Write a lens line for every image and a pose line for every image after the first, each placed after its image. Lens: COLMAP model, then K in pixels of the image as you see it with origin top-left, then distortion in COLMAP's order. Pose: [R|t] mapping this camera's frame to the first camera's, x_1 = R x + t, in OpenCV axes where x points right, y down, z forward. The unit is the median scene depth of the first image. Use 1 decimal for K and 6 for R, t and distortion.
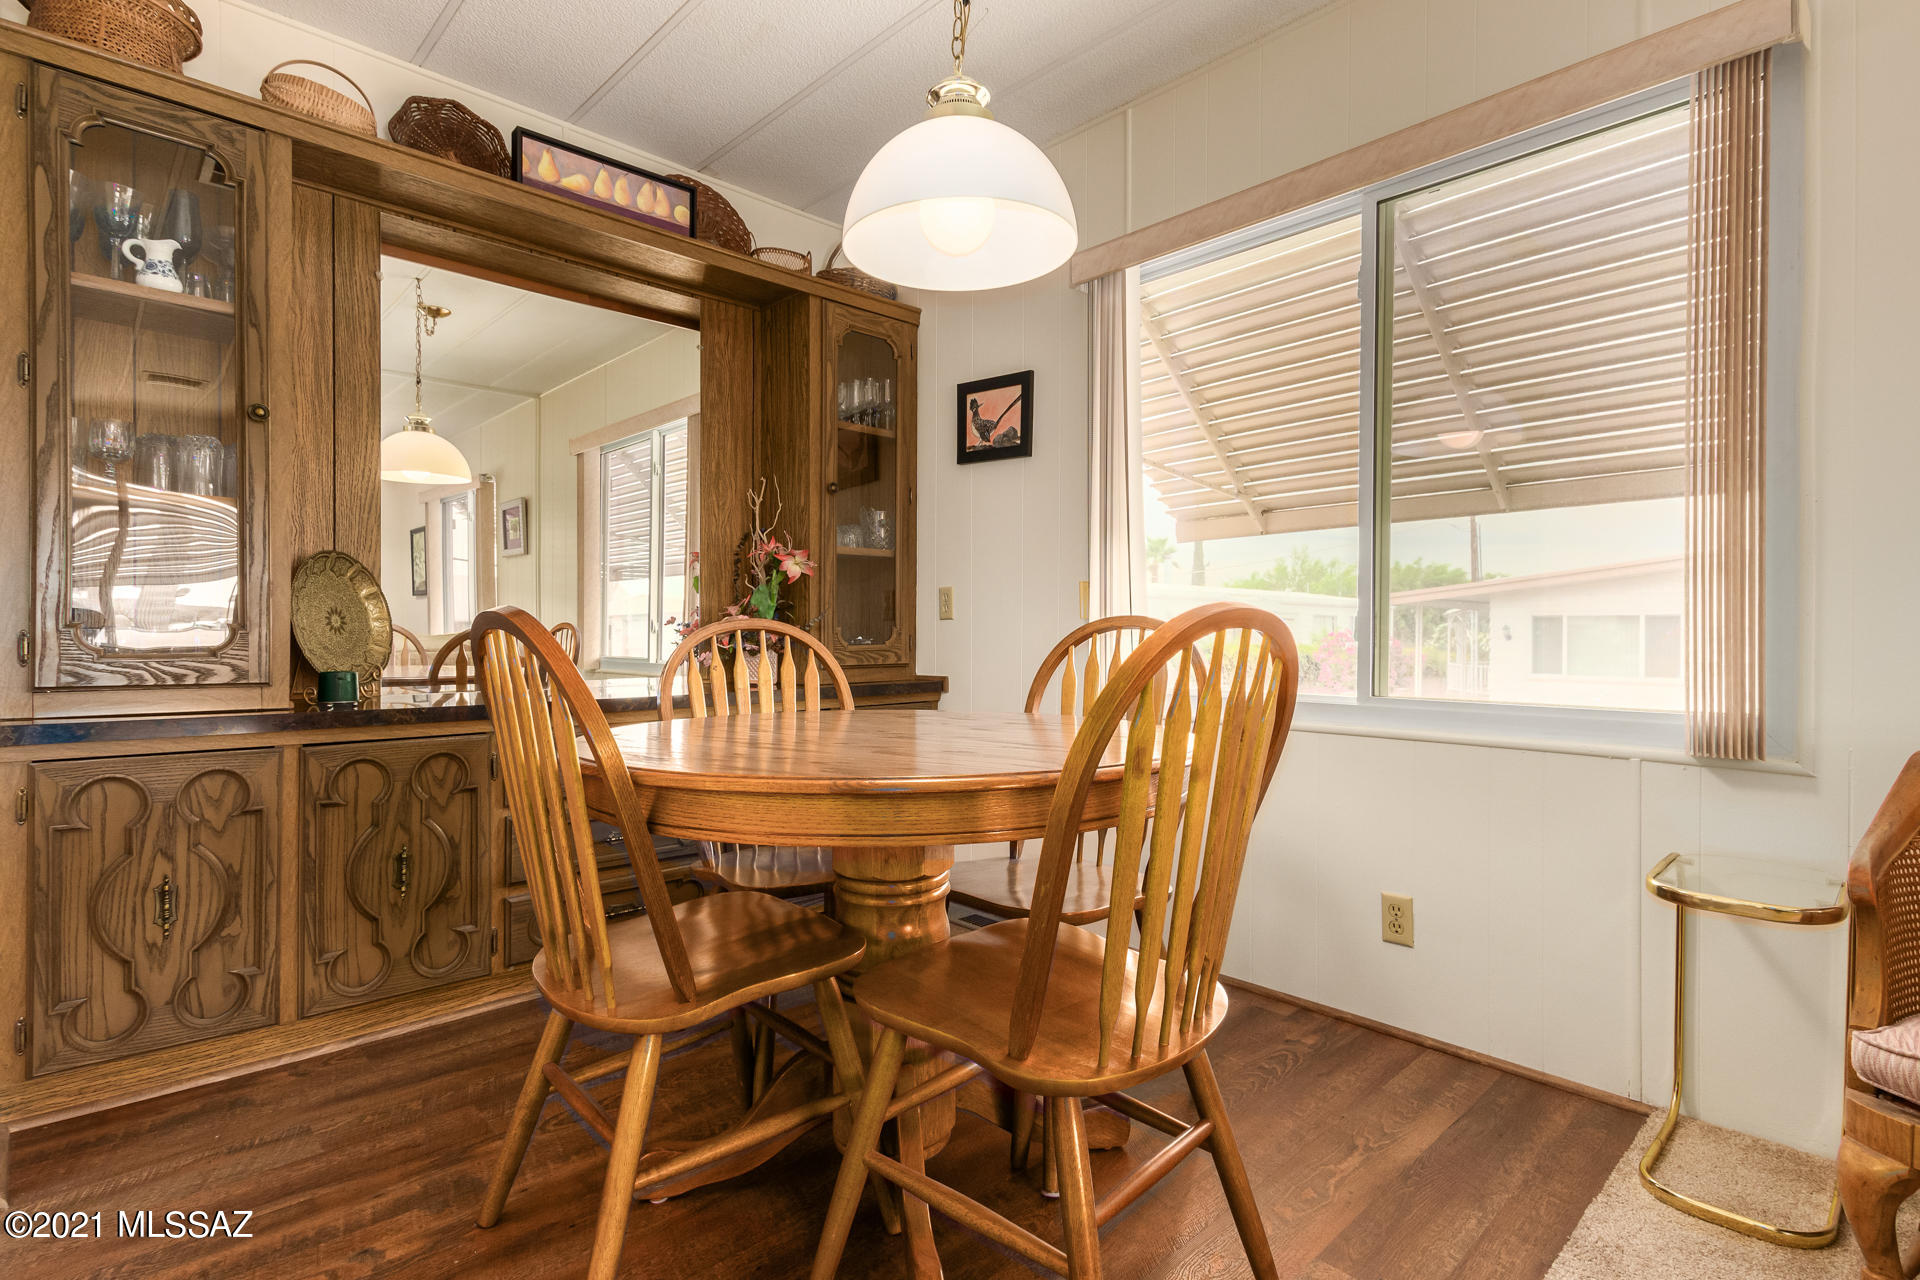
lens RADIAL K [[945.8, 0, 995.0], [0, 945.8, 642.4], [0, 0, 1]] dist [0.003503, 0.000271]
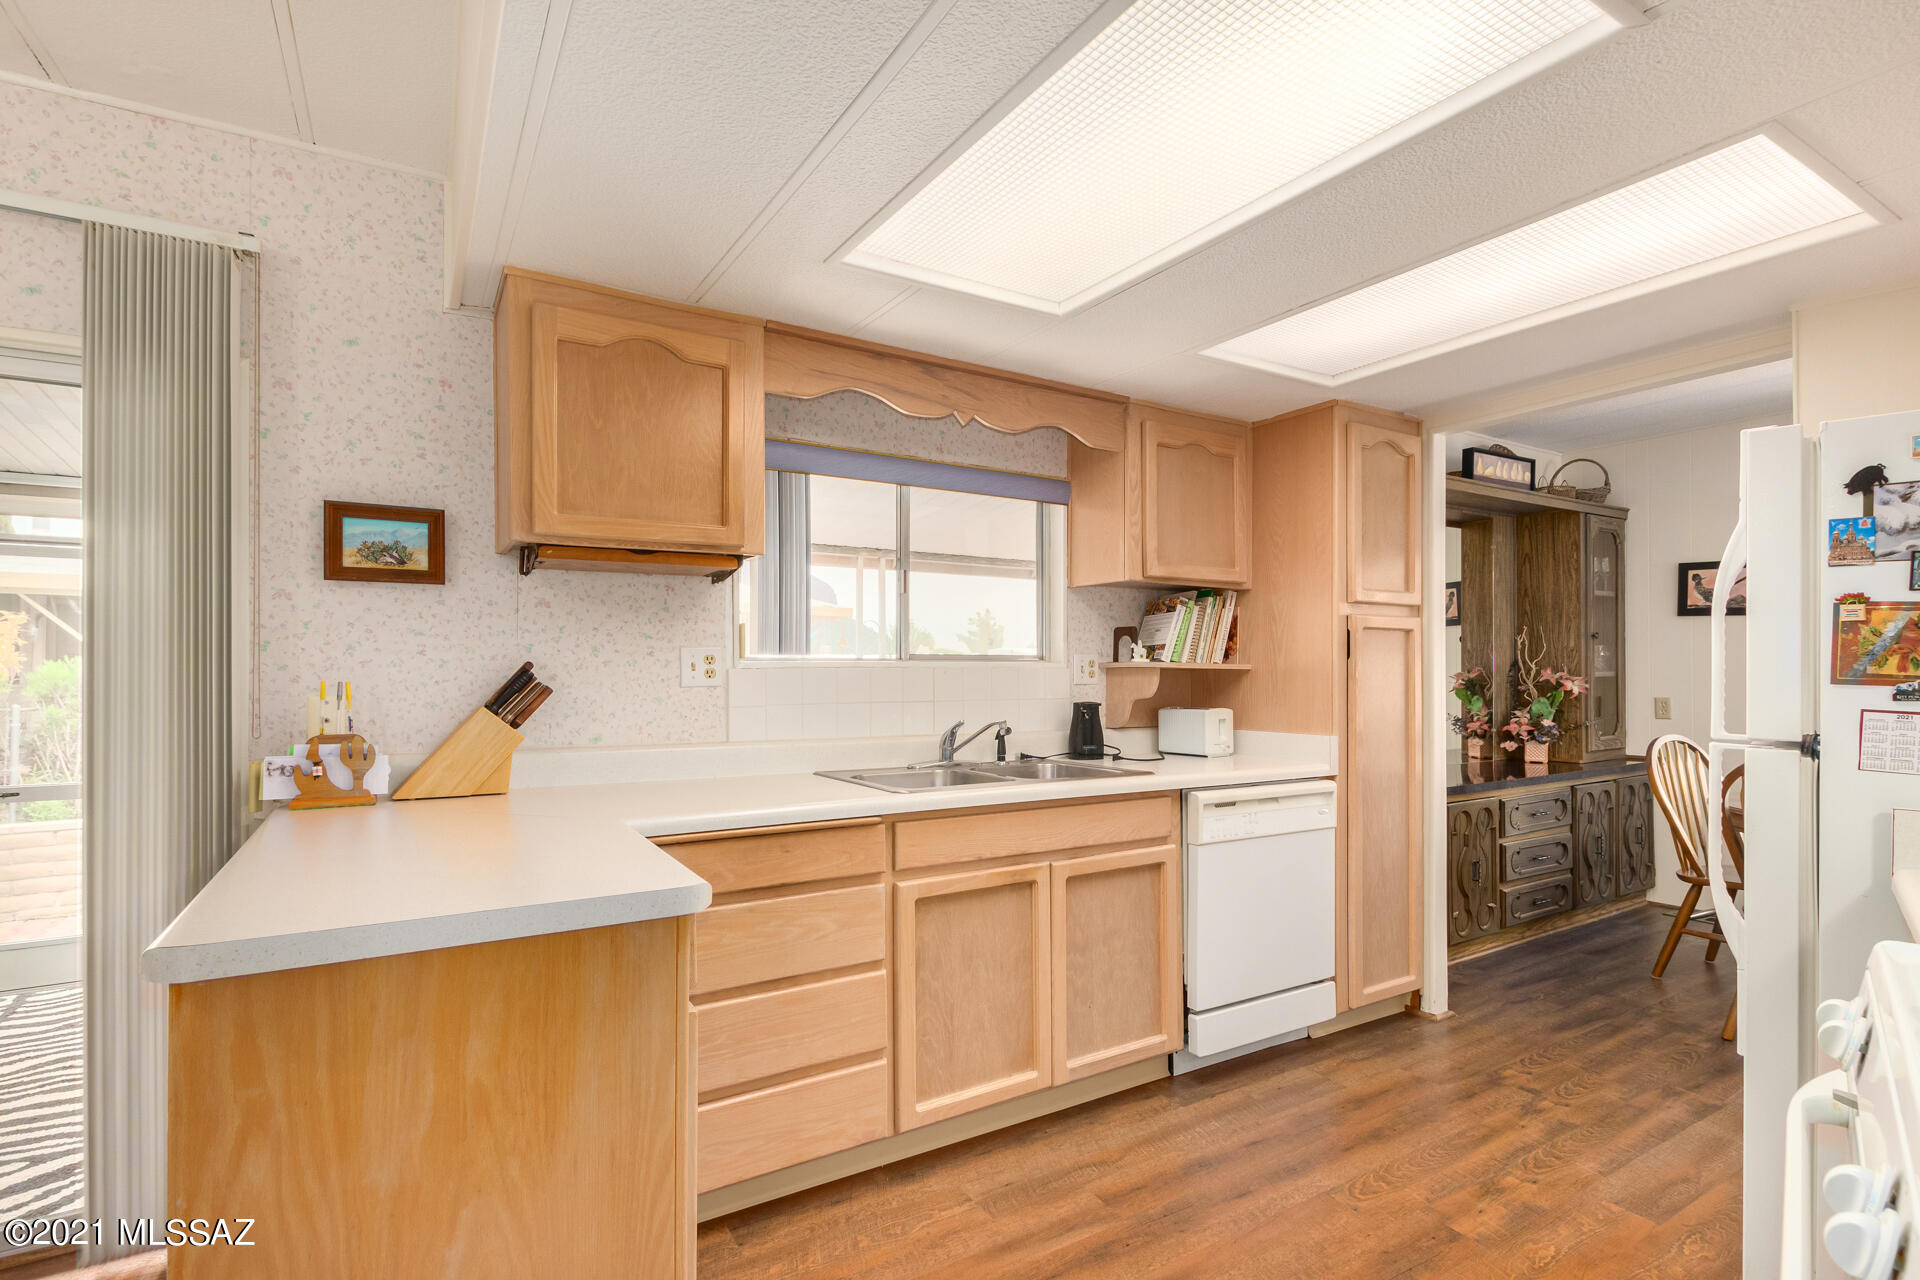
lens RADIAL K [[889.6, 0, 944.2], [0, 889.6, 667.5], [0, 0, 1]] dist [0.006655, -0.005095]
pose [[0.972444, -0.005450, -0.233074, -0.860415], [0.003260, 0.999947, -0.009780, -0.099397], [0.233115, 0.008751, 0.972410, -0.656422]]
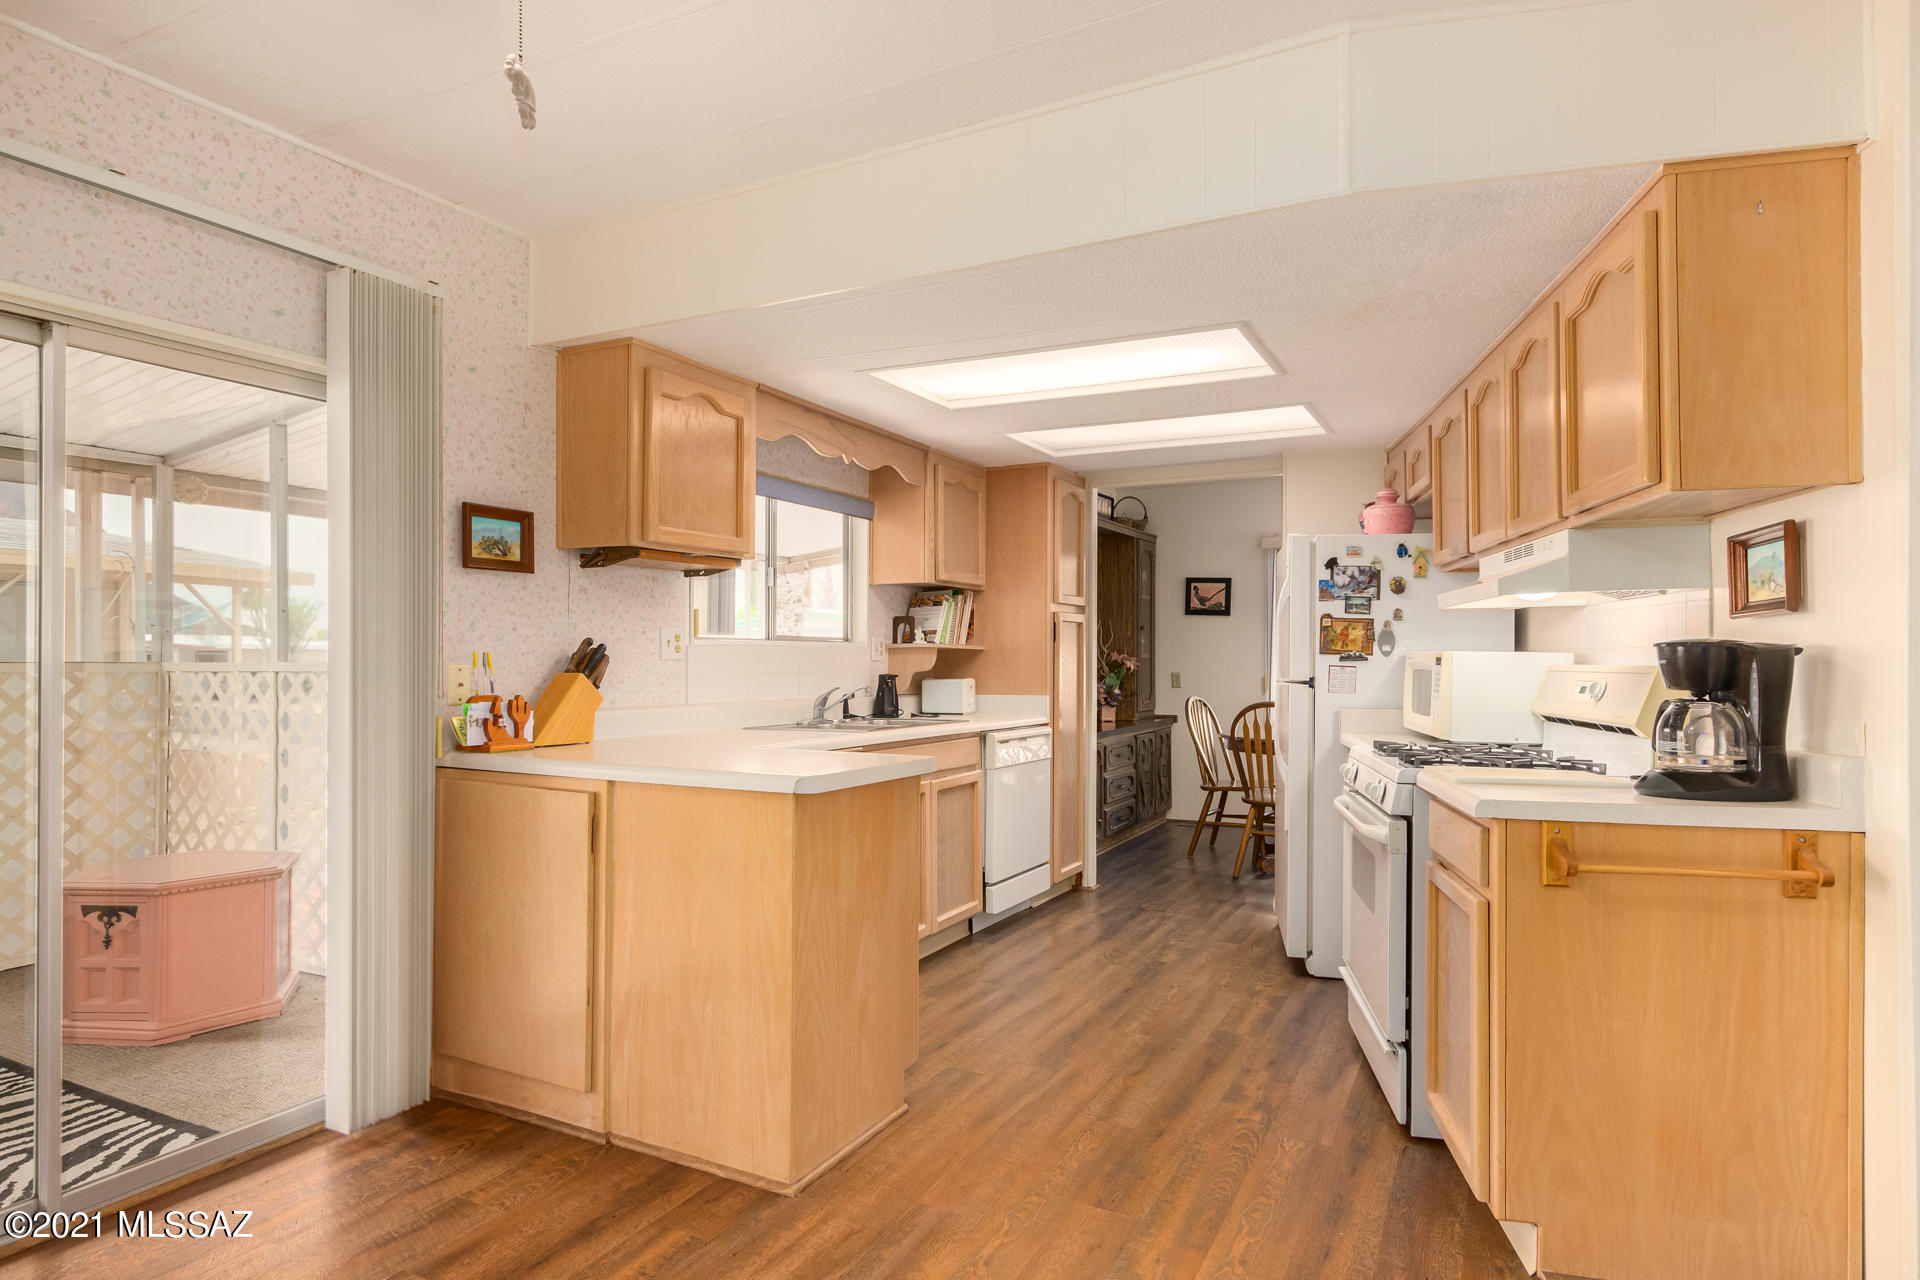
lens RADIAL K [[1120.7, 0, 970.7], [0, 1120.7, 665.6], [0, 0, 1]] dist [0.000256, 0.002119]
pose [[0.939514, -0.006478, 0.342449, -1.384356], [0.006319, 0.999979, 0.001582, -0.083746], [-0.342452, 0.000678, 0.939535, -1.222540]]
